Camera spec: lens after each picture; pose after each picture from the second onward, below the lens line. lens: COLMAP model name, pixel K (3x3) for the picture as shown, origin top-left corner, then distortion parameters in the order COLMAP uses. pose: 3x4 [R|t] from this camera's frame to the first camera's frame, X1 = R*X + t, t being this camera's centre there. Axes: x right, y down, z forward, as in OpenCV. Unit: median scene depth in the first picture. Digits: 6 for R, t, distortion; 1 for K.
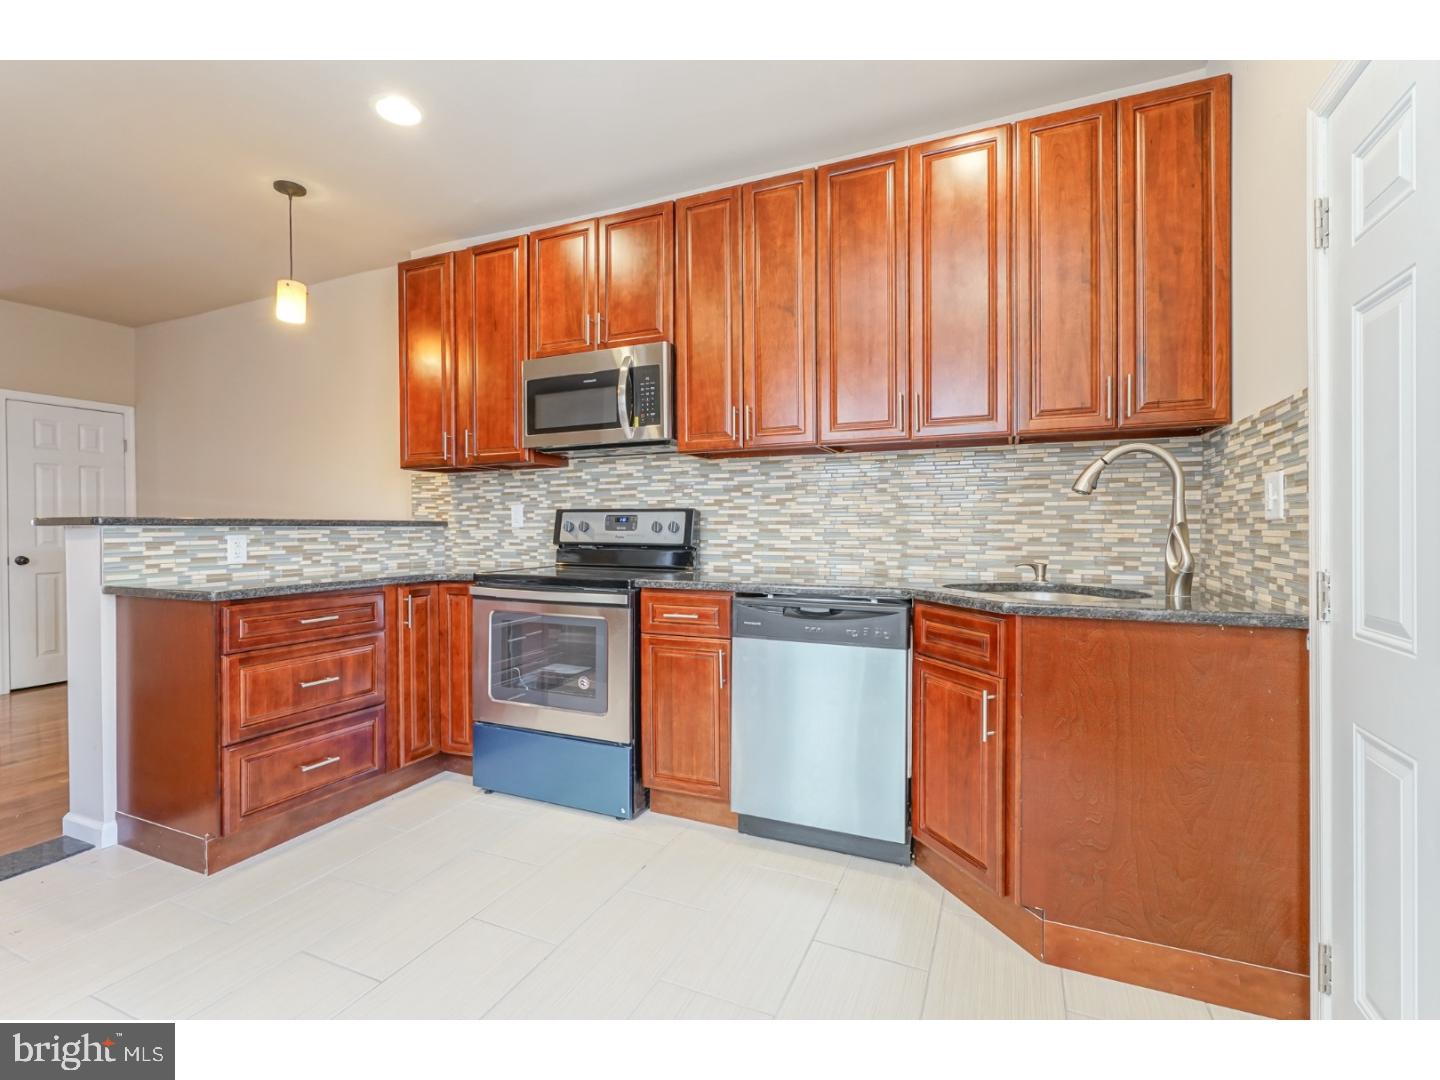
lens RADIAL K [[663.8, 0, 708.6], [0, 663.8, 531.5], [0, 0, 1]] dist [-0.008043, 0.003190]
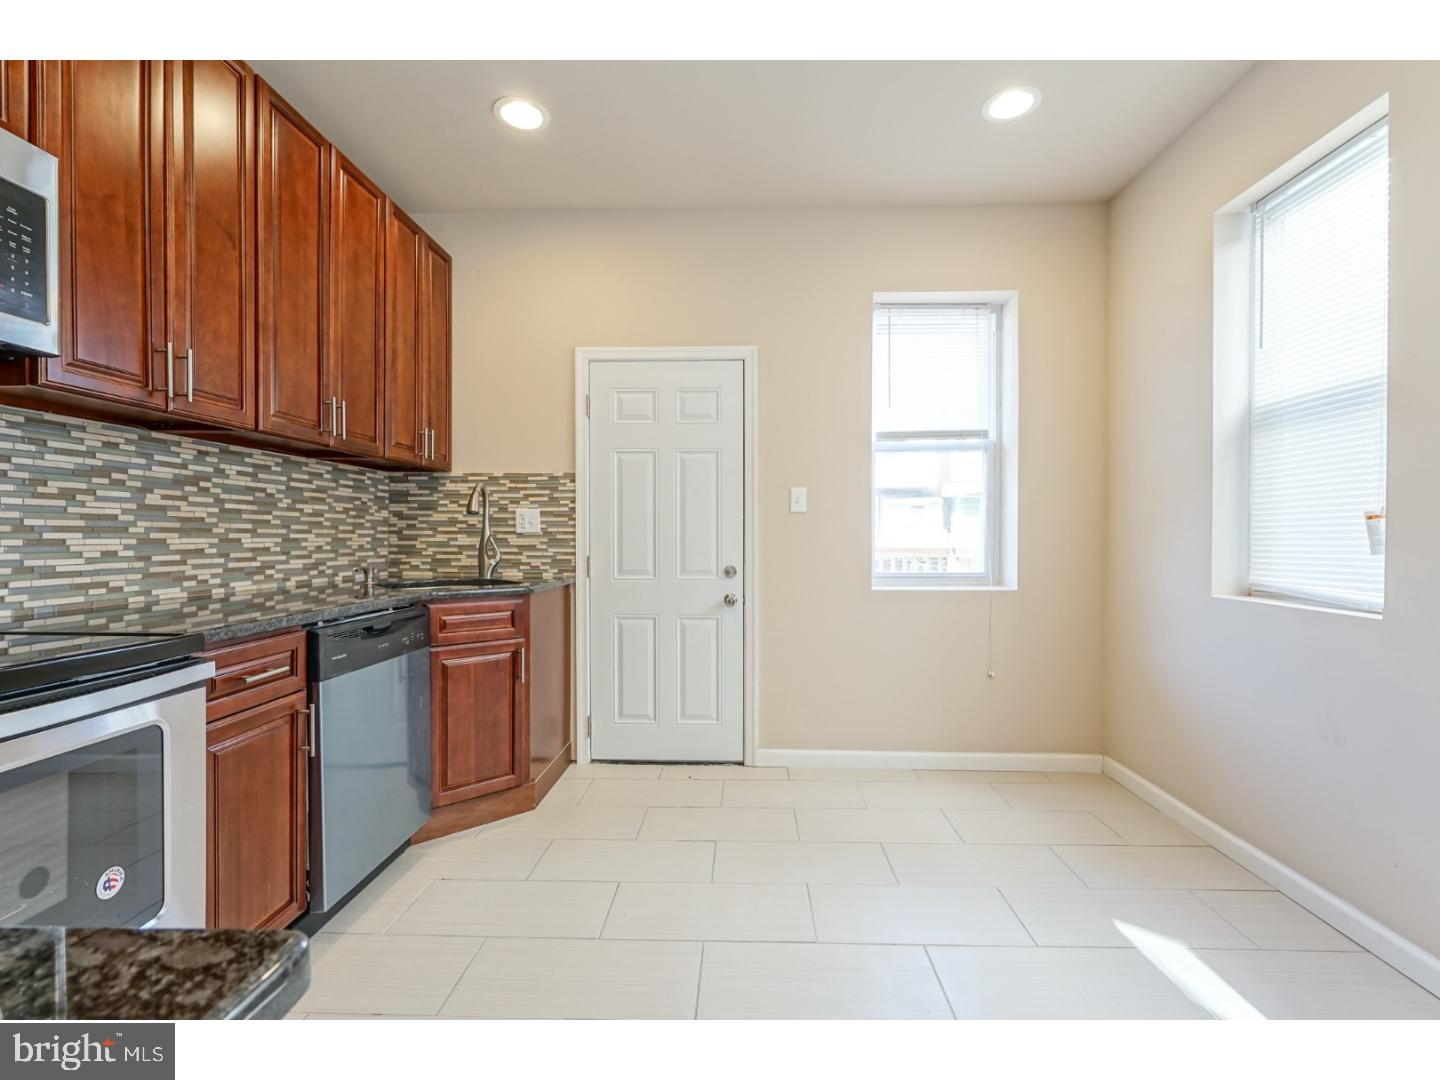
lens RADIAL K [[663.8, 0, 722.8], [0, 663.8, 540.2], [0, 0, 1]] dist [-0.008043, 0.003190]
pose [[-0.382825, -0.005882, 0.923802, -0.727051], [0.004307, 0.999958, 0.008151, -0.006114], [-0.923811, 0.007099, -0.382783, 0.754603]]
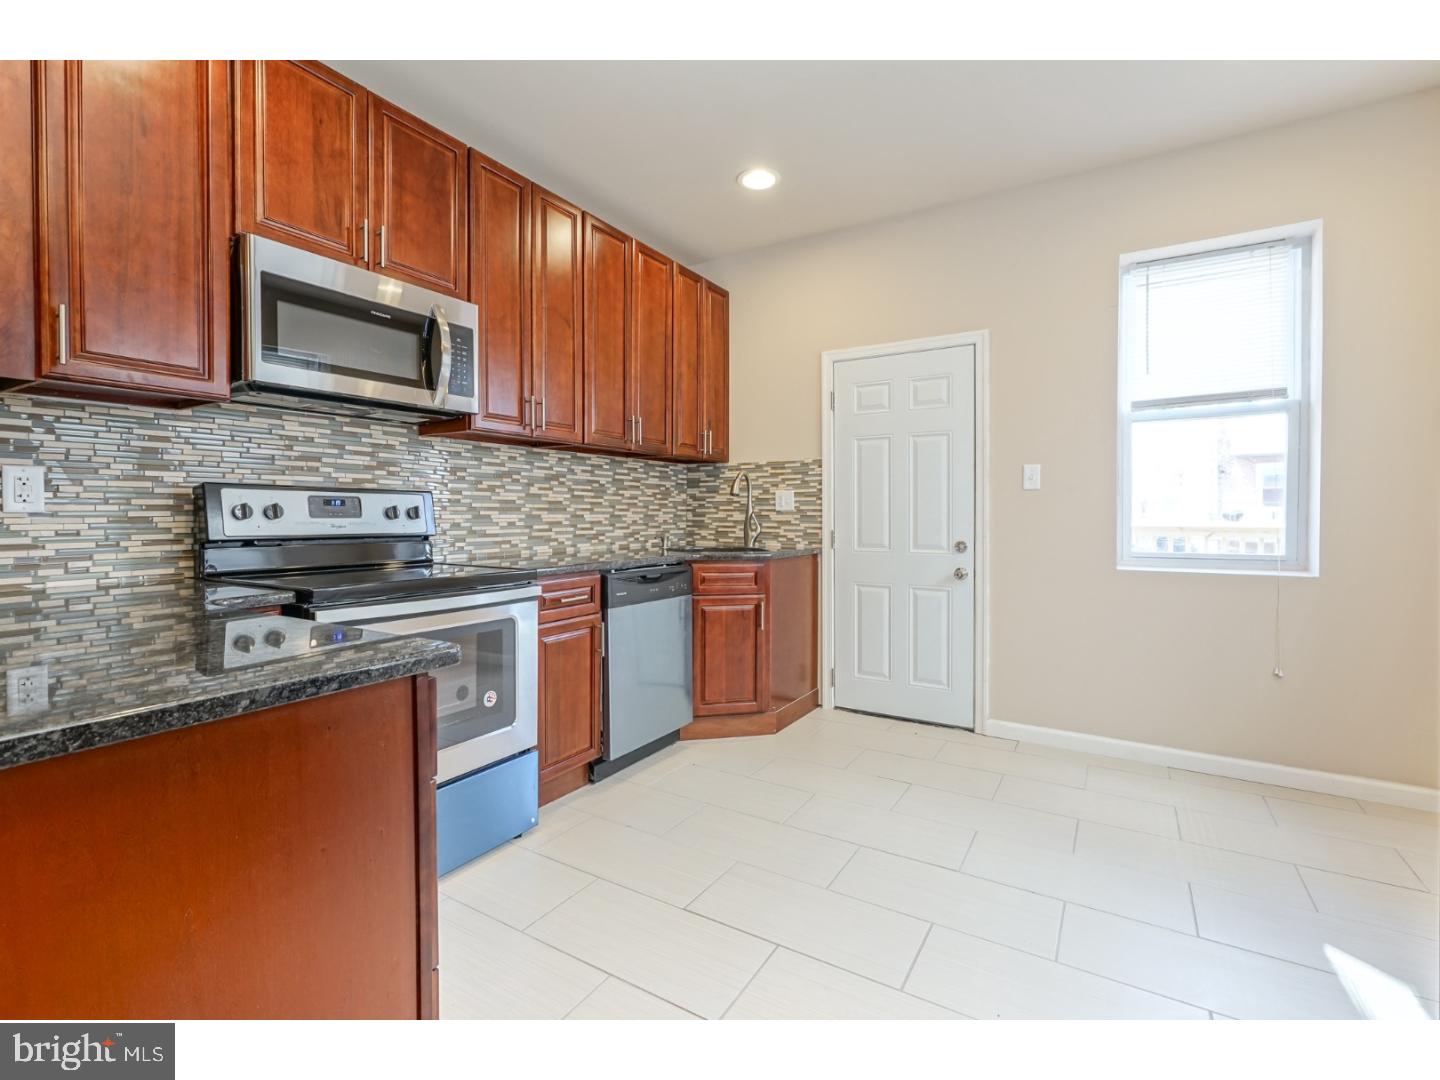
lens RADIAL K [[663.8, 0, 711.7], [0, 663.8, 520.4], [0, 0, 1]] dist [-0.008043, 0.003190]
pose [[0.130412, -0.008957, 0.991419, -0.938397], [0.005391, 0.999951, 0.008324, -0.002409], [-0.991445, 0.004259, 0.130453, 0.588375]]
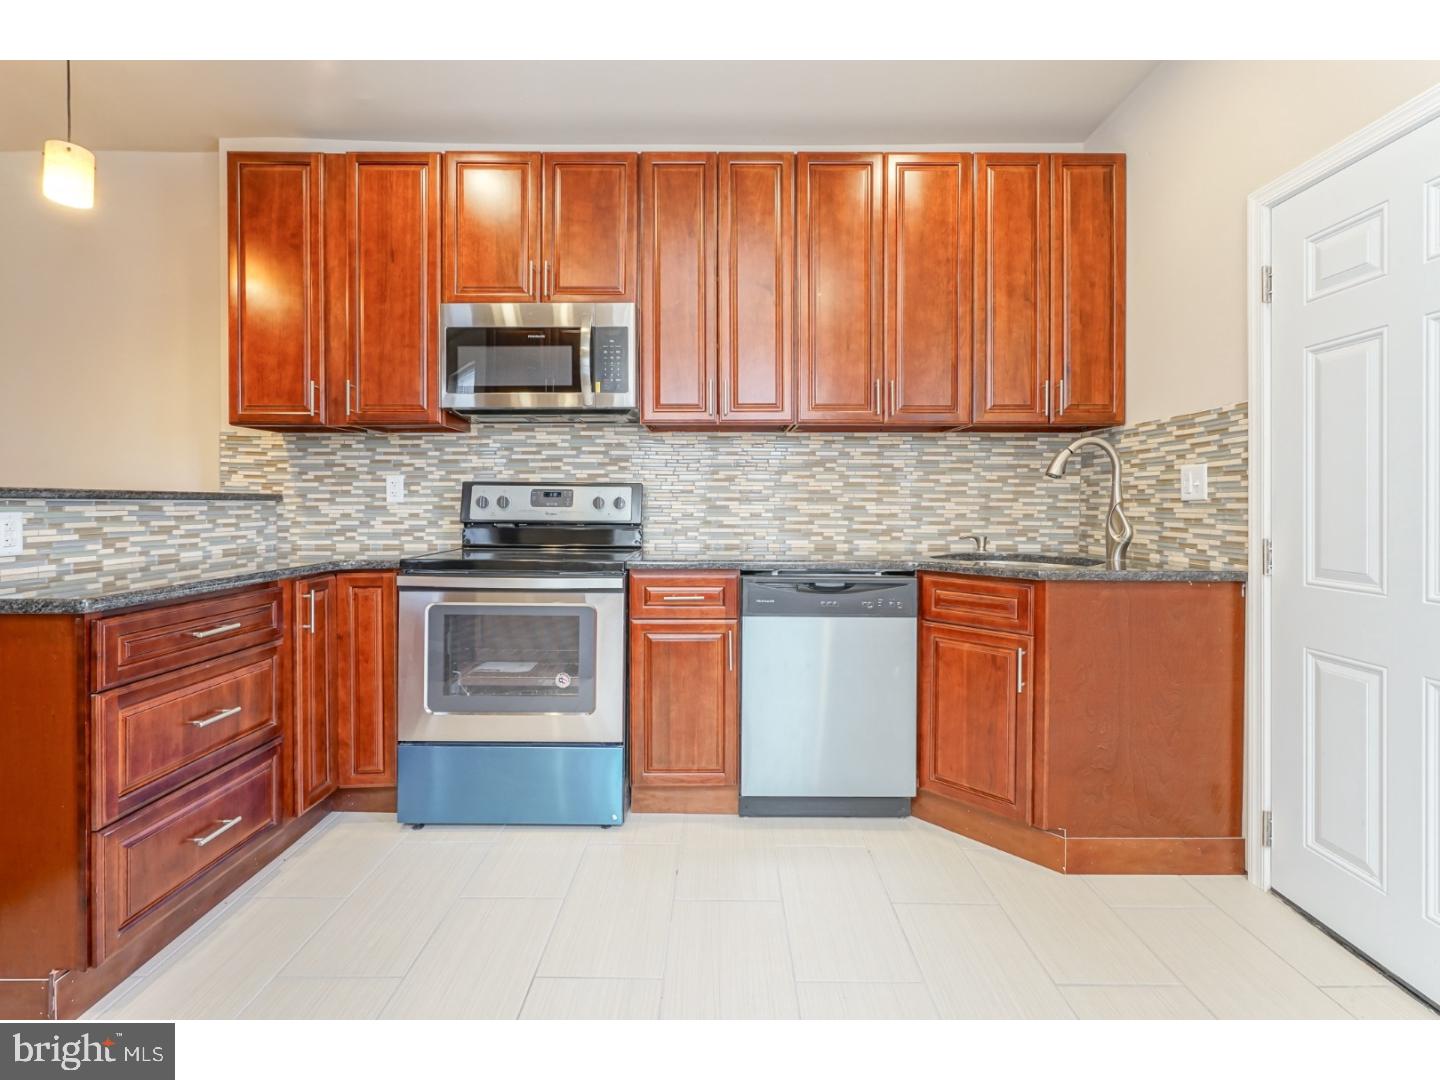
lens RADIAL K [[663.8, 0, 717.0], [0, 663.8, 506.2], [0, 0, 1]] dist [-0.008043, 0.003190]
pose [[0.913246, 0.002275, 0.407403, -0.345610], [-0.001814, 0.999997, -0.001519, -0.001332], [-0.407405, 0.000649, 0.913247, 0.109968]]
